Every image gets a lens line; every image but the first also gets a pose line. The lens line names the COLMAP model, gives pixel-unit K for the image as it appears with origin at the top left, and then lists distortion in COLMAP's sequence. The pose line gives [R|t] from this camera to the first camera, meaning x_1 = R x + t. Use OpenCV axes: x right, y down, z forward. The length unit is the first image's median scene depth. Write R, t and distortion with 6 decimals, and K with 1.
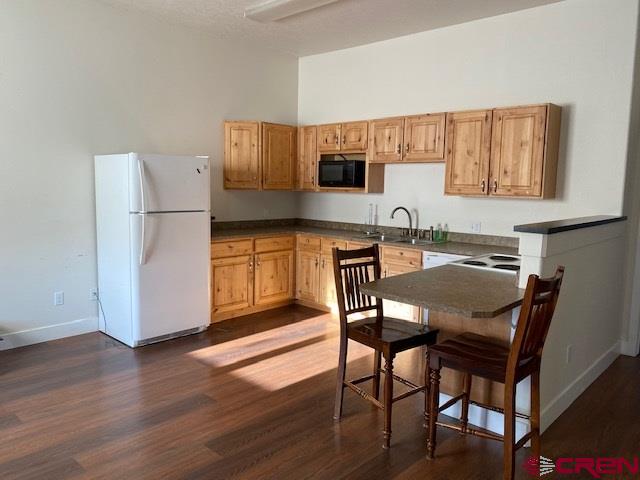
lens RADIAL K [[475.1, 0, 320.0], [0, 475.1, 240.0], [0, 0, 1]] dist [0.010689, 0.001896]
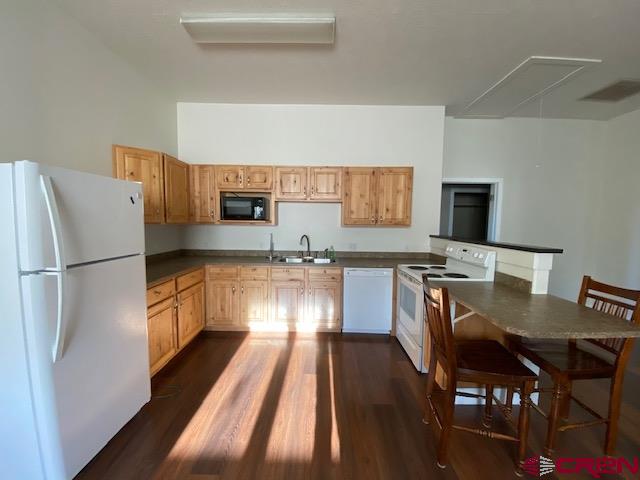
lens RADIAL K [[259.5, 0, 320.0], [0, 259.5, 240.0], [0, 0, 1]] dist [0.000008, -0.000135]
pose [[0.730764, -0.061120, 0.679889, -0.272365], [0.081796, 0.996648, 0.001679, -0.052672], [-0.677712, 0.054385, 0.733313, 0.437651]]
